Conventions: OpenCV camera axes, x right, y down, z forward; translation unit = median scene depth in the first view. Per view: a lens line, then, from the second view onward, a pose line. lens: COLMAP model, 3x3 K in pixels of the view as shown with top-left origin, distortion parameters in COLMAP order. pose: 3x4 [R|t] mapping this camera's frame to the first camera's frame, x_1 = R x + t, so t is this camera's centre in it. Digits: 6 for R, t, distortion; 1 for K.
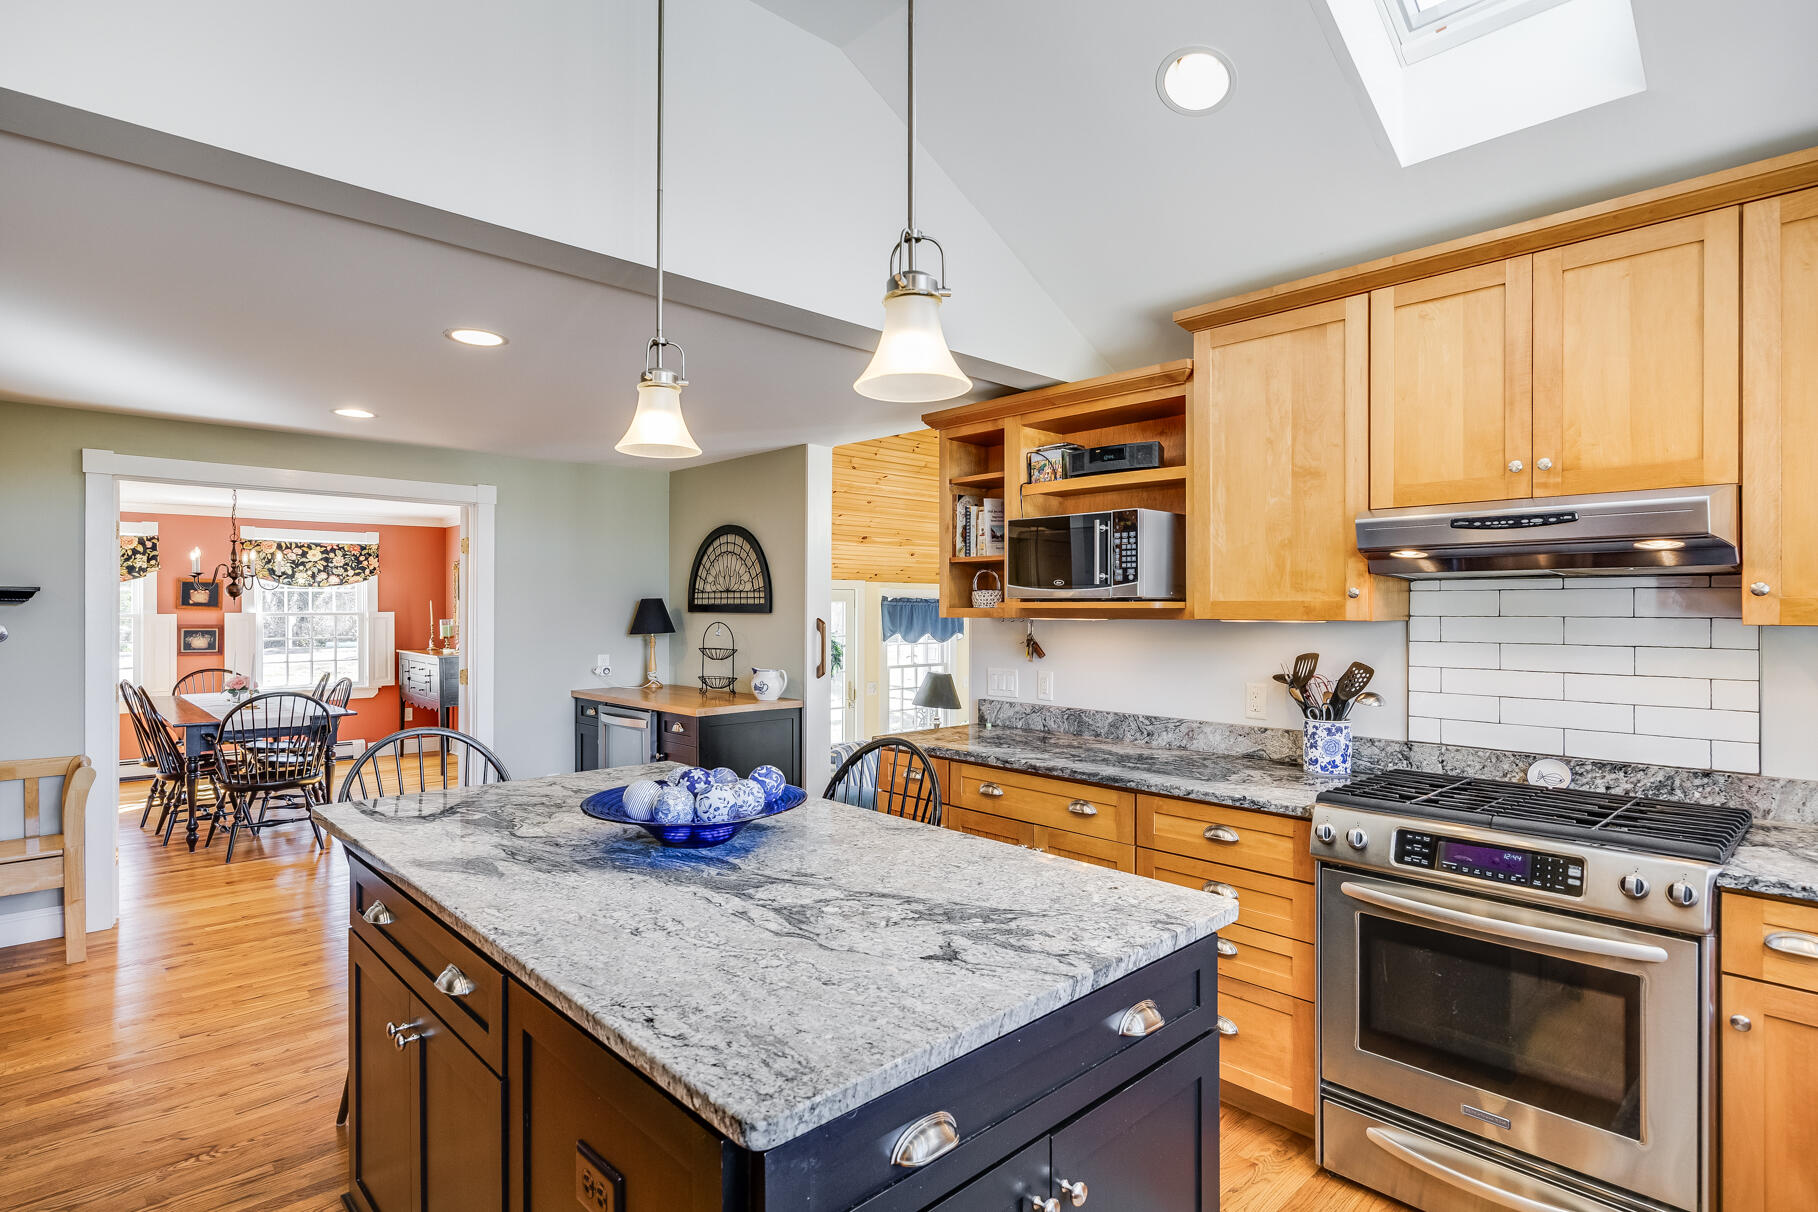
lens RADIAL K [[919.6, 0, 920.9], [0, 919.6, 607.4], [0, 0, 1]] dist [-0.003485, -0.001512]
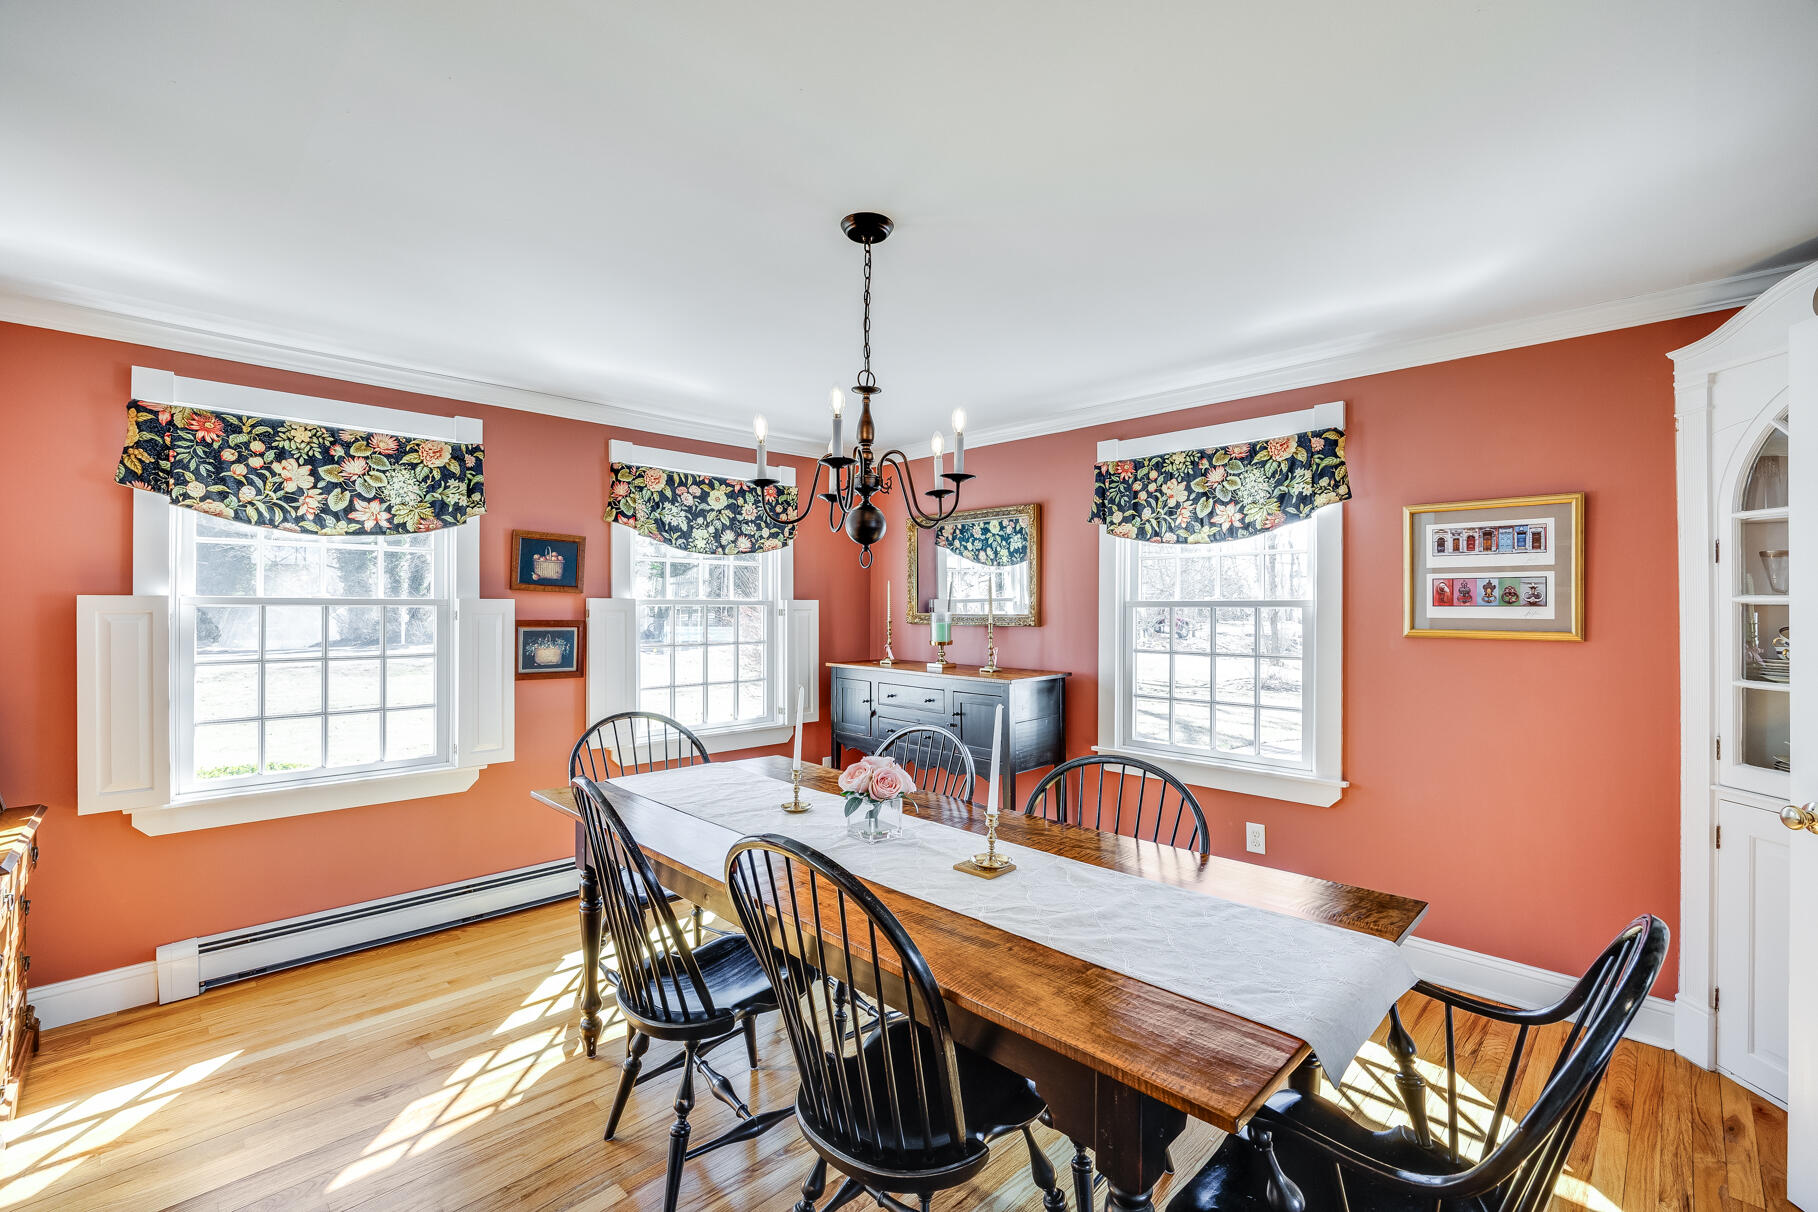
lens RADIAL K [[773.1, 0, 919.0], [0, 773.1, 605.4], [0, 0, 1]] dist [-0.011775, 0.000392]
pose [[0.999672, 0.002771, 0.025451, -0.611666], [-0.002685, 0.999990, -0.003447, 0.011828], [-0.025460, 0.003378, 0.999670, 0.575988]]
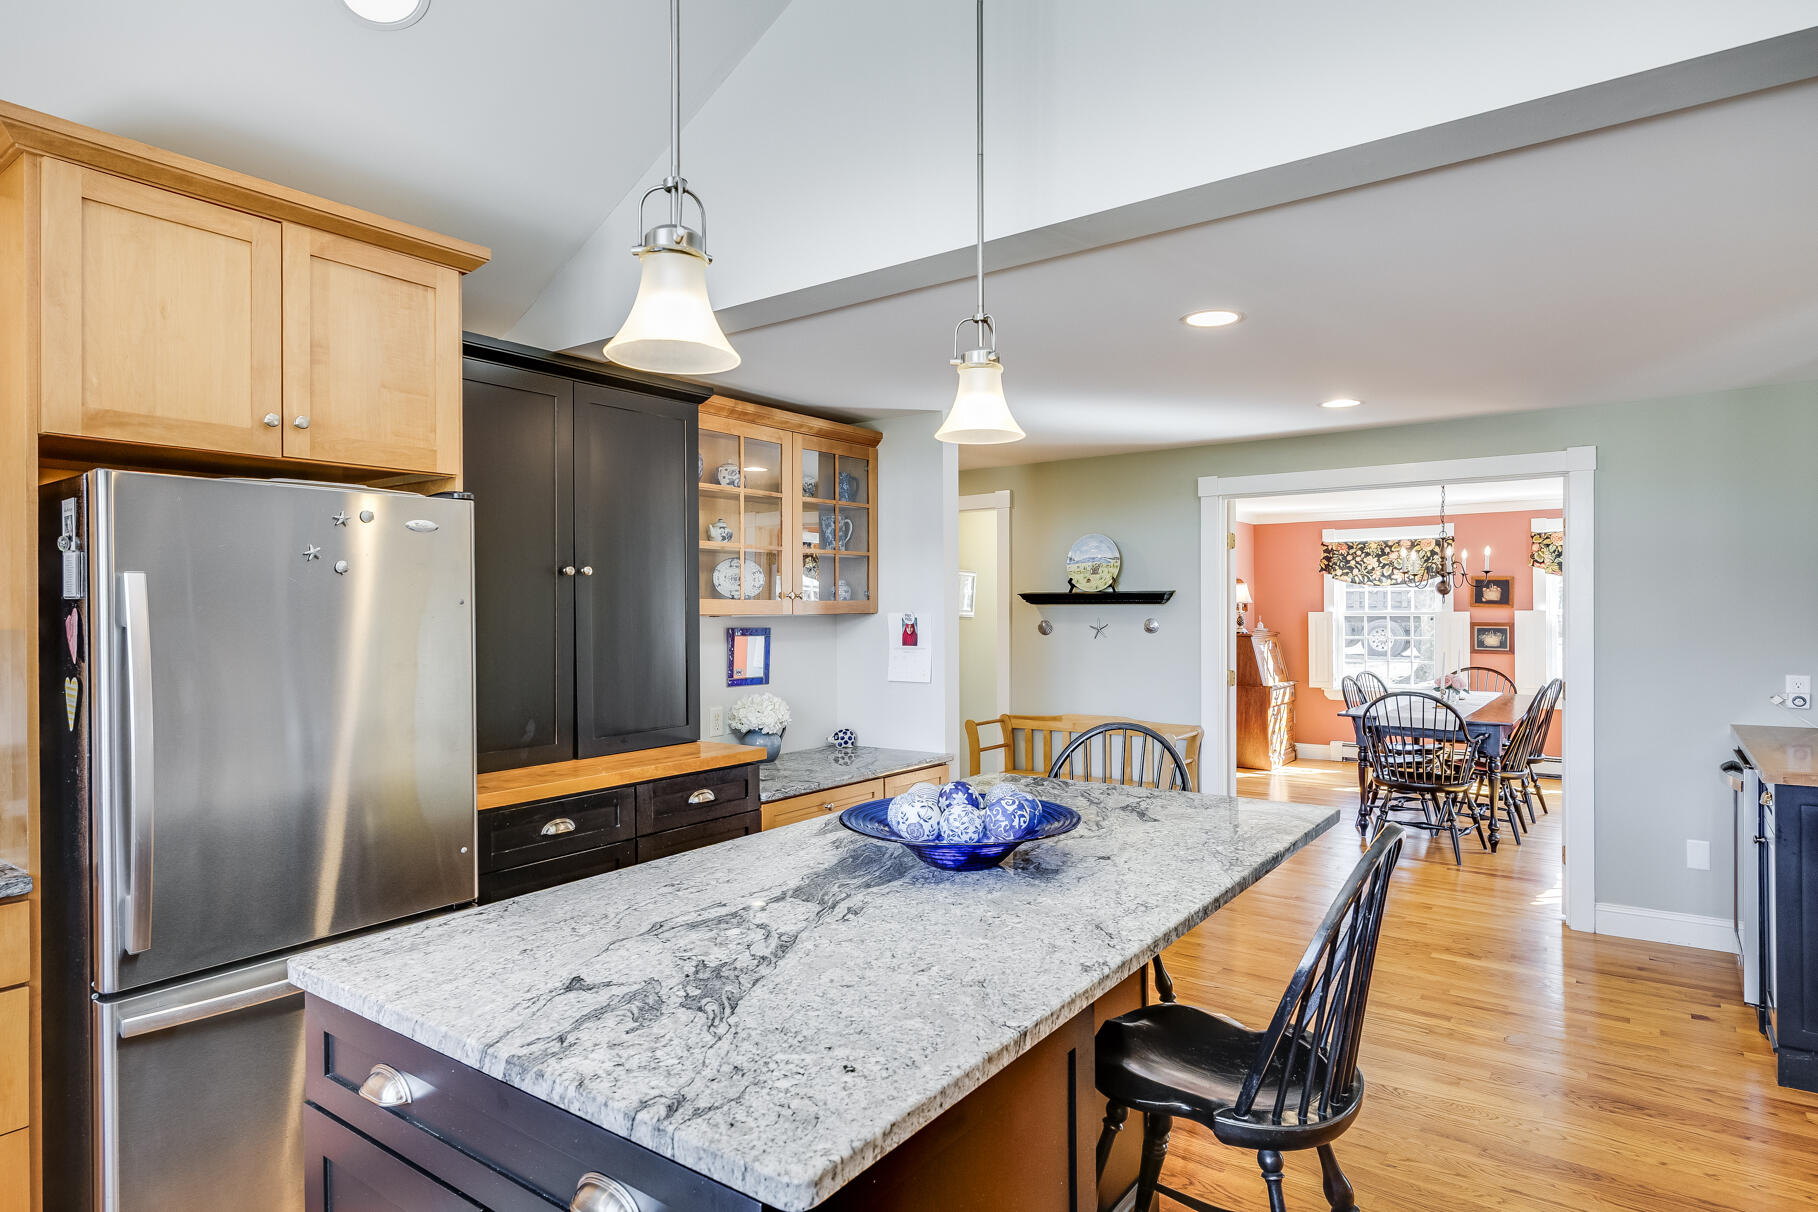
lens RADIAL K [[1001.6, 0, 897.3], [0, 1001.6, 604.0], [0, 0, 1]] dist [0.008561, -0.000360]
pose [[0.179160, -0.006088, -0.983801, 0.172919], [0.005815, 0.999970, -0.005130, 0.000766], [0.983803, -0.004802, 0.179190, 0.182918]]
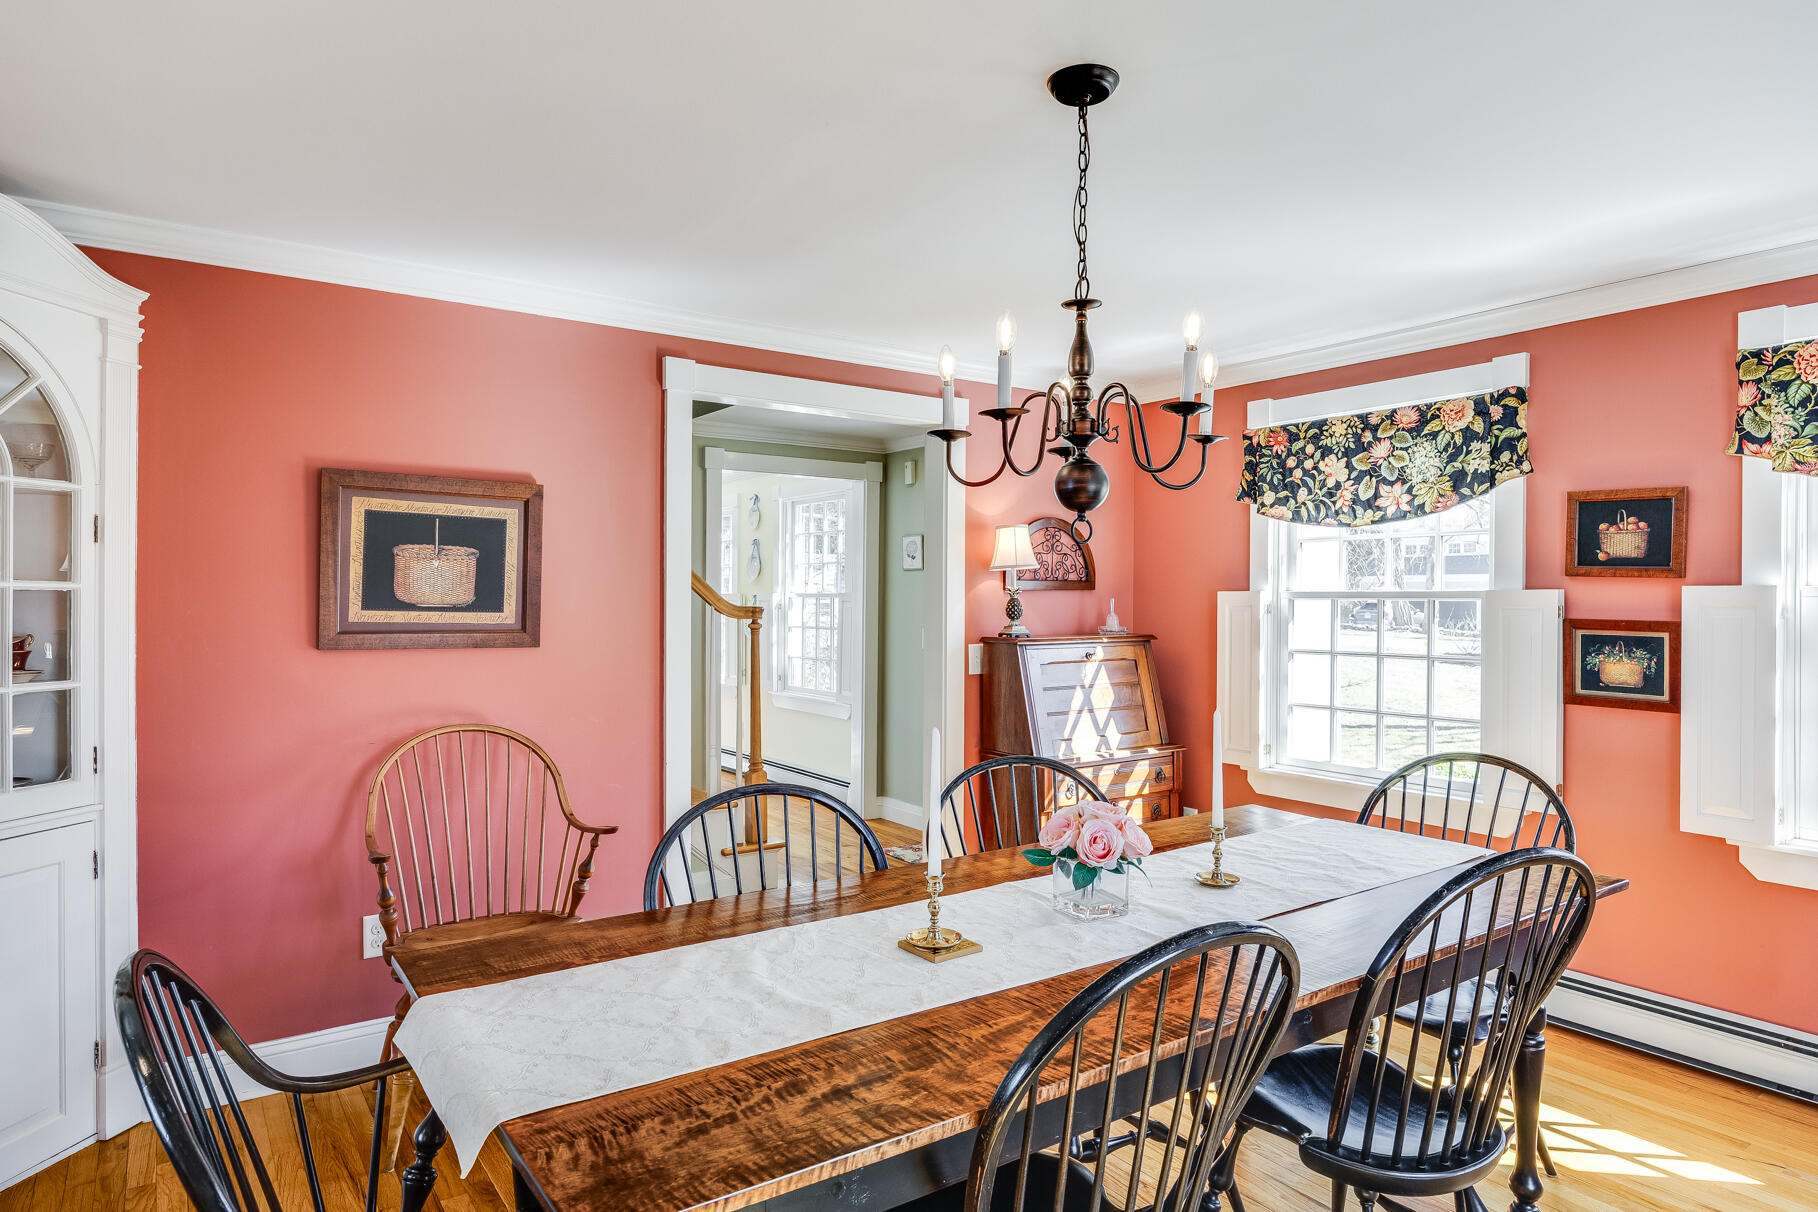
lens RADIAL K [[1063.5, 0, 906.9], [0, 1063.5, 598.6], [0, 0, 1]] dist [-0.001226, -0.000442]
pose [[-0.151070, -0.001588, -0.988522, -0.358219], [-0.002975, 0.999995, -0.001152, 0.012406], [0.988519, 0.002767, -0.151074, 0.827624]]
